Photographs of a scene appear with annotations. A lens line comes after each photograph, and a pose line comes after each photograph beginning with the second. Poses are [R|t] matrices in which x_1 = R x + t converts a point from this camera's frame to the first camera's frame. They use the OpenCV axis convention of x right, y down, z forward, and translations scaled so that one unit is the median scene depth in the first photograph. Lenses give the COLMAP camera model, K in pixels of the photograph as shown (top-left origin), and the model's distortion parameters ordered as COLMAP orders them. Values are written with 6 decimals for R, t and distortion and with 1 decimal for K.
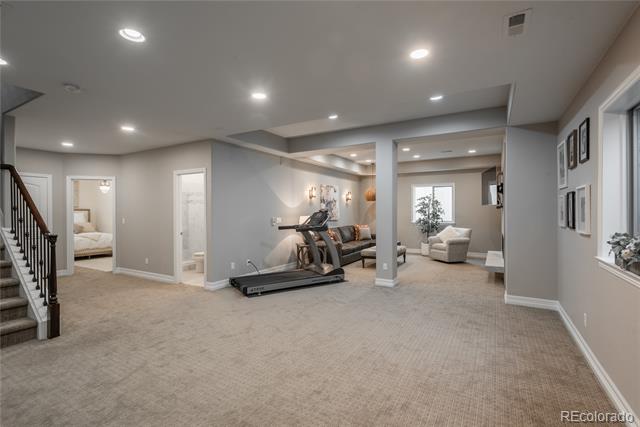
lens RADIAL K [[299.8, 0, 322.7], [0, 299.8, 214.2], [0, 0, 1]] dist [0.013015, -0.000653]
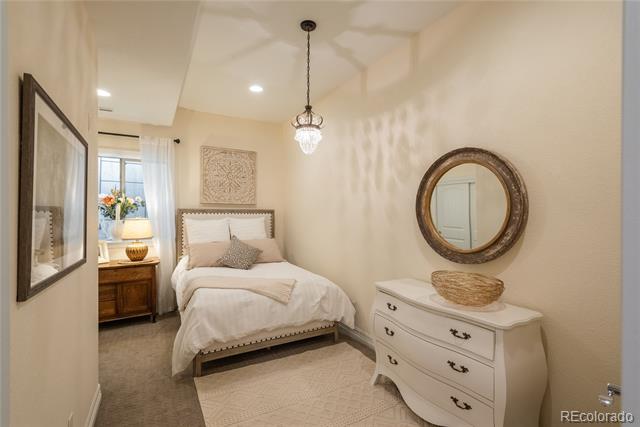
lens RADIAL K [[299.8, 0, 322.7], [0, 299.8, 214.2], [0, 0, 1]] dist [0.013015, -0.000653]
pose [[0.868879, -0.001497, -0.495022, -0.495617], [-0.004869, 0.999921, -0.011570, -0.005102], [0.495001, 0.012463, 0.868803, 0.660406]]
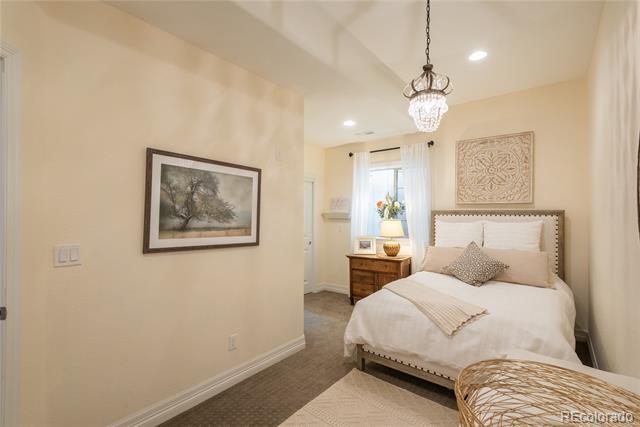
lens RADIAL K [[299.8, 0, 322.7], [0, 299.8, 214.2], [0, 0, 1]] dist [0.013015, -0.000653]
pose [[-0.142568, -0.008450, -0.989749, -0.441302], [-0.019162, 0.999800, -0.005776, -0.006165], [0.989600, 0.018142, -0.142701, 0.838591]]
